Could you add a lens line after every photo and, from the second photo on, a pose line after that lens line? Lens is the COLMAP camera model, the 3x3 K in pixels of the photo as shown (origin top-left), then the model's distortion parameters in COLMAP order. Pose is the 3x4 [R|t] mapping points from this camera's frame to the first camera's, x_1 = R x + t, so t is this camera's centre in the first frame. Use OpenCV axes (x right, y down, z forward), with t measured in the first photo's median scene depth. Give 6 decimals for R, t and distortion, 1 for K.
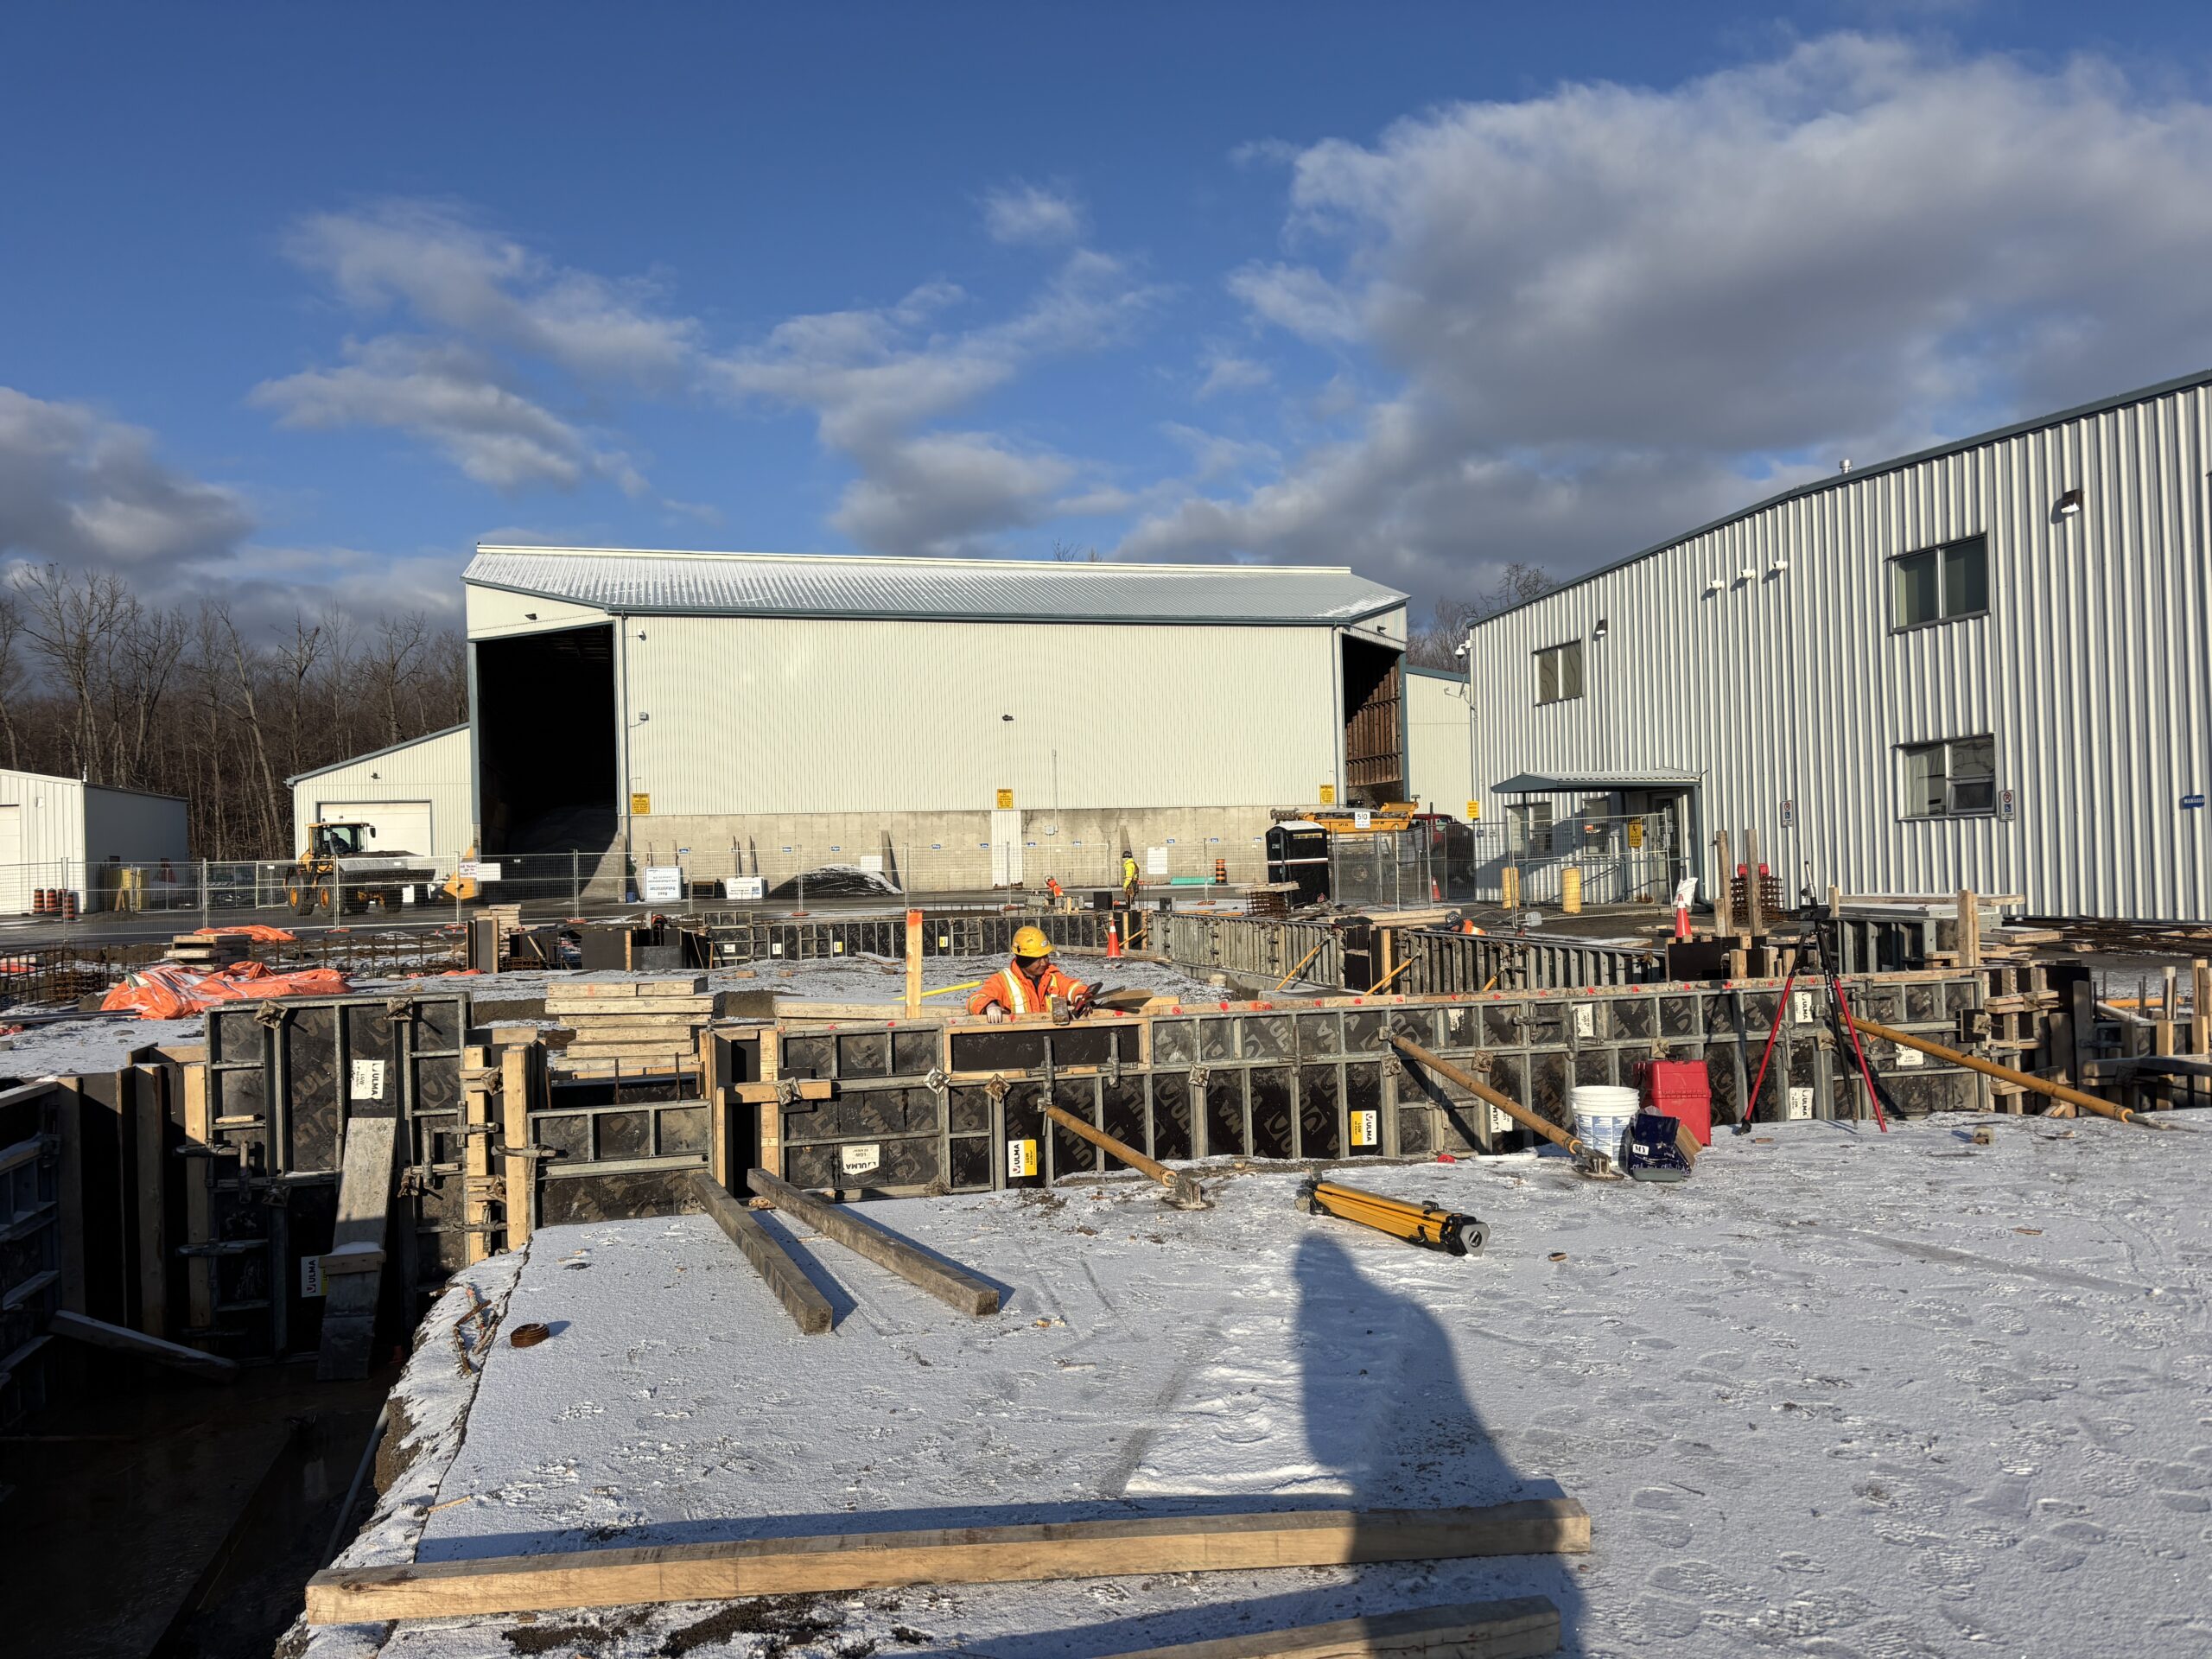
lens RADIAL K [[1659.4, 0, 1099.4], [0, 1659.4, 825.6], [0, 0, 1]] dist [0.048026, -0.054128]
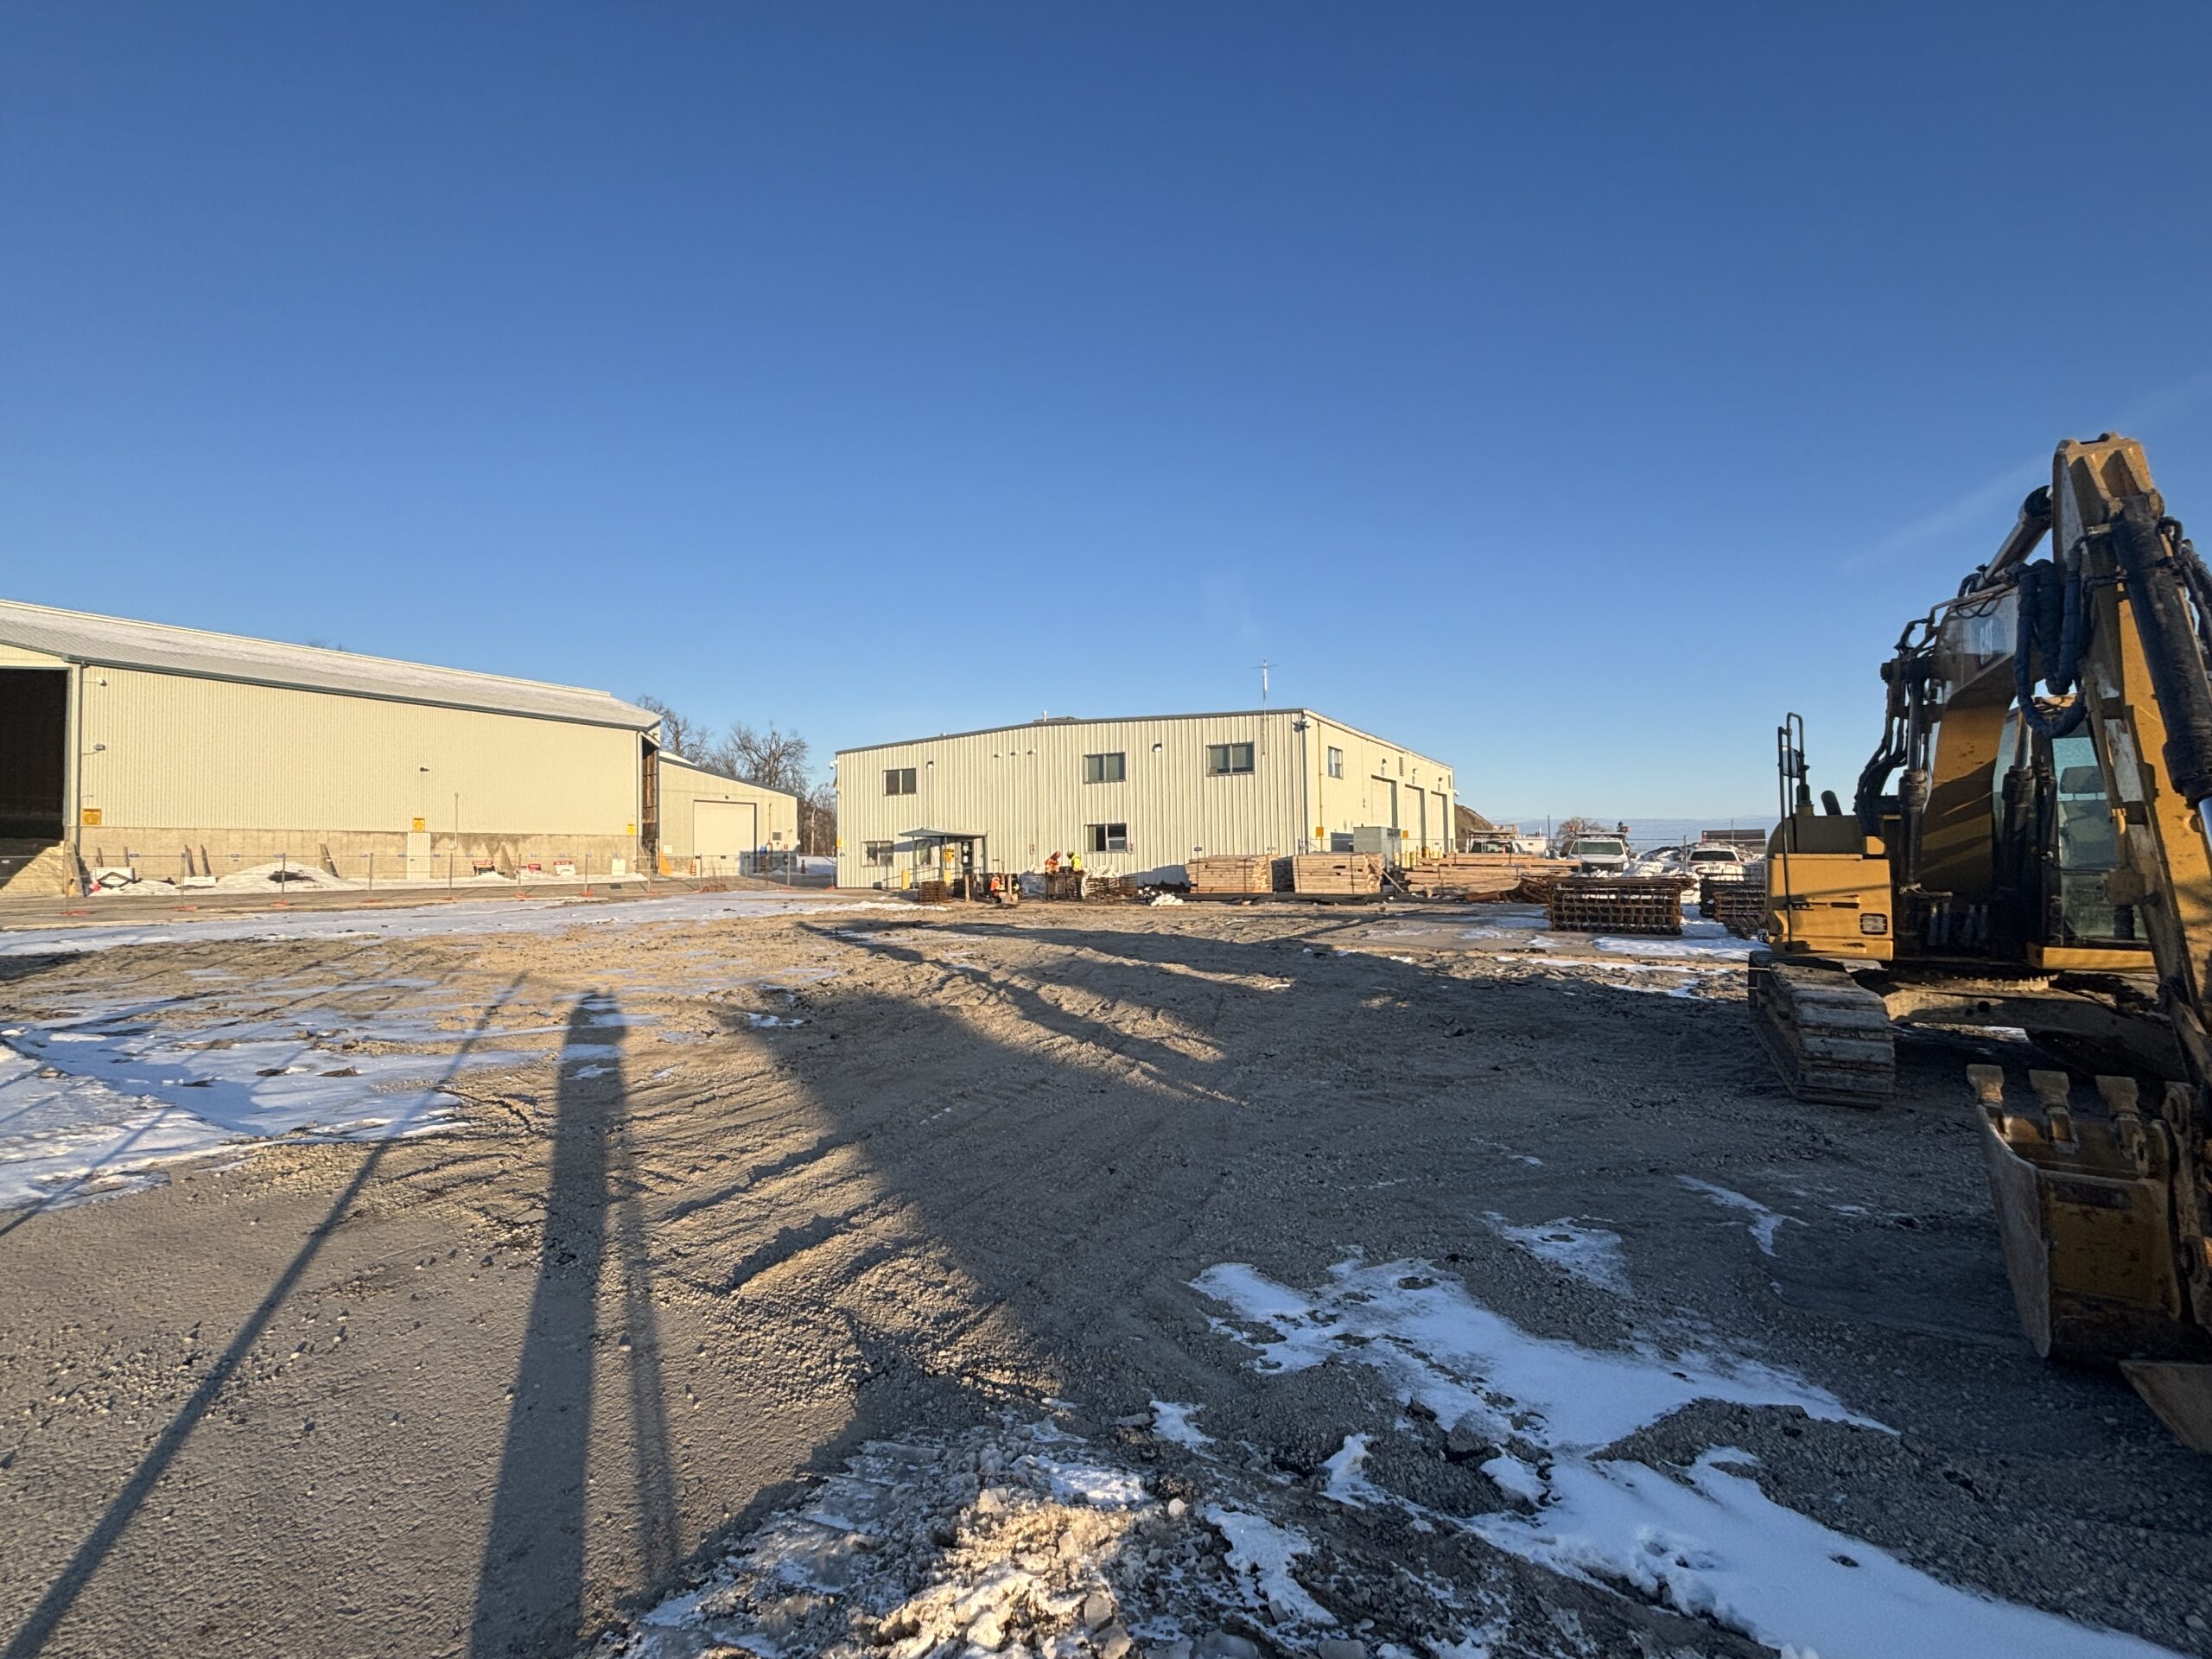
lens RADIAL K [[975.4, 0, 1102.4], [0, 975.4, 838.3], [0, 0, 1]] dist [0.000554, 0.000274]
pose [[0.686697, 0.030568, 0.726300, -0.281858], [-0.019885, 0.999532, -0.023266, 0.004252], [-0.726671, 0.001534, 0.686984, -0.044774]]
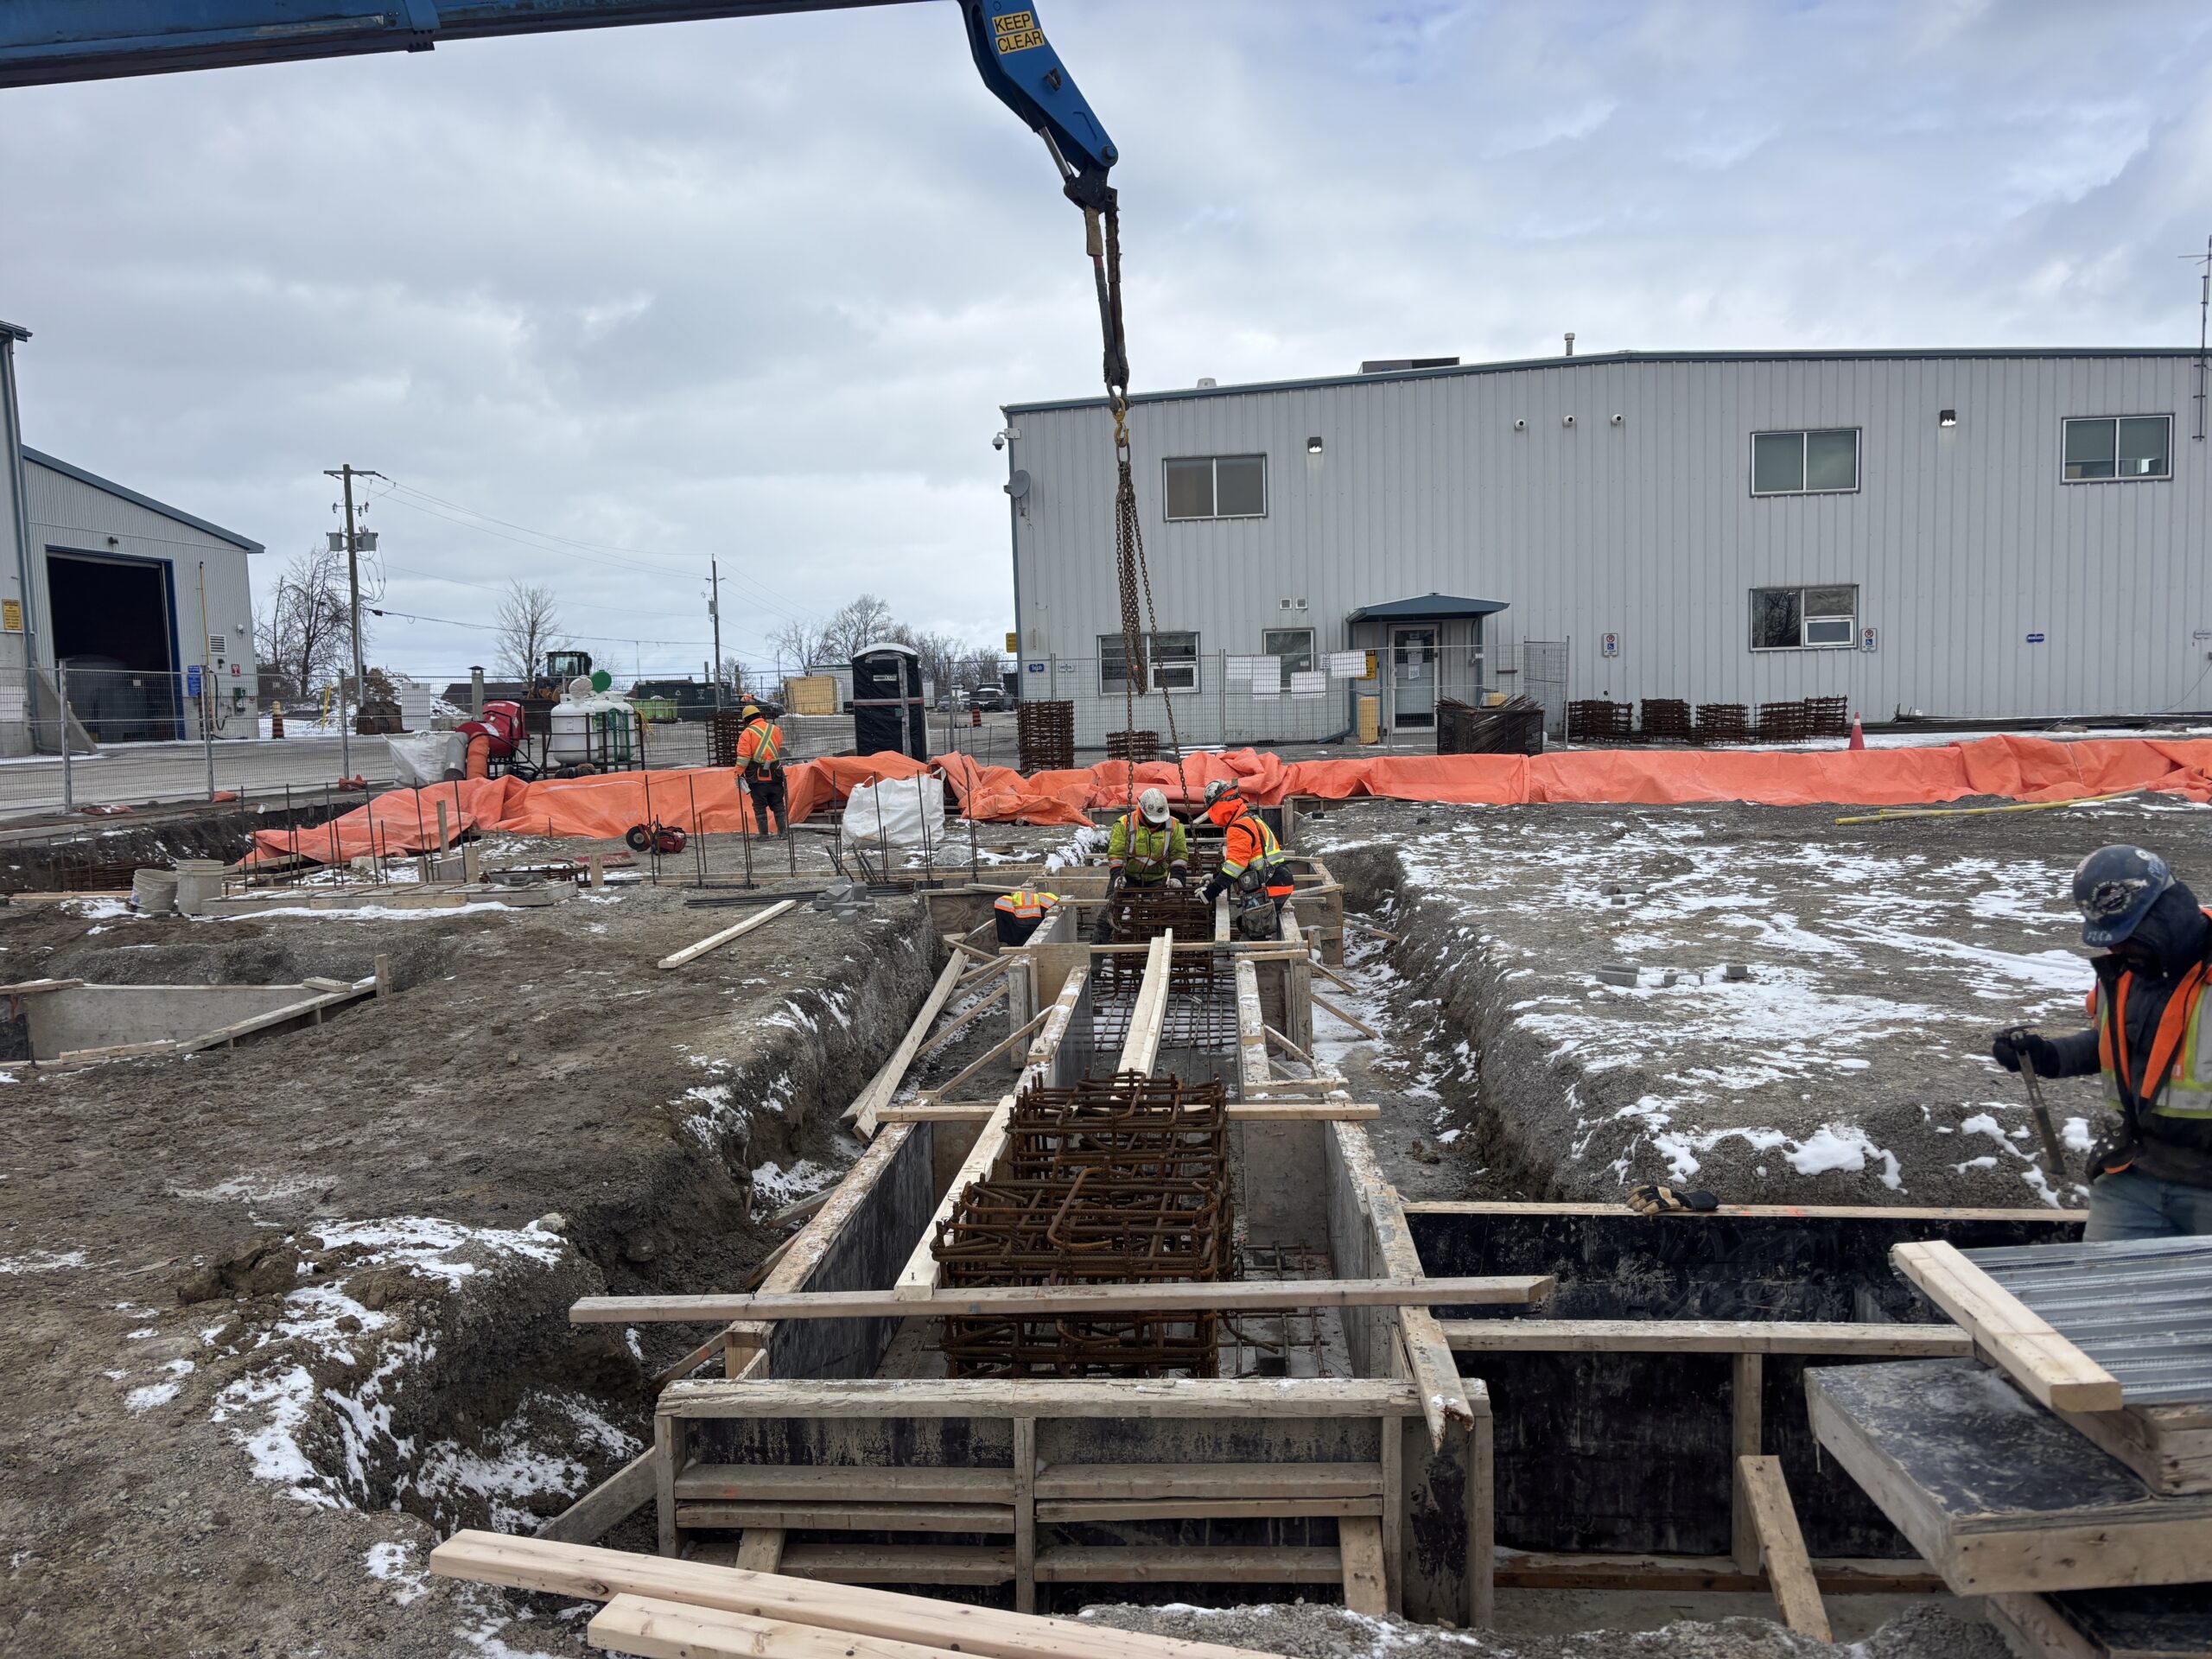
lens RADIAL K [[1659.4, 0, 1101.2], [0, 1659.4, 841.0], [0, 0, 1]] dist [0.048026, -0.054128]
pose [[0.313053, -0.071815, 0.947017, -0.367741], [-0.001576, 0.997096, 0.076134, 0.018937], [-0.949734, -0.025327, 0.312030, 0.463039]]
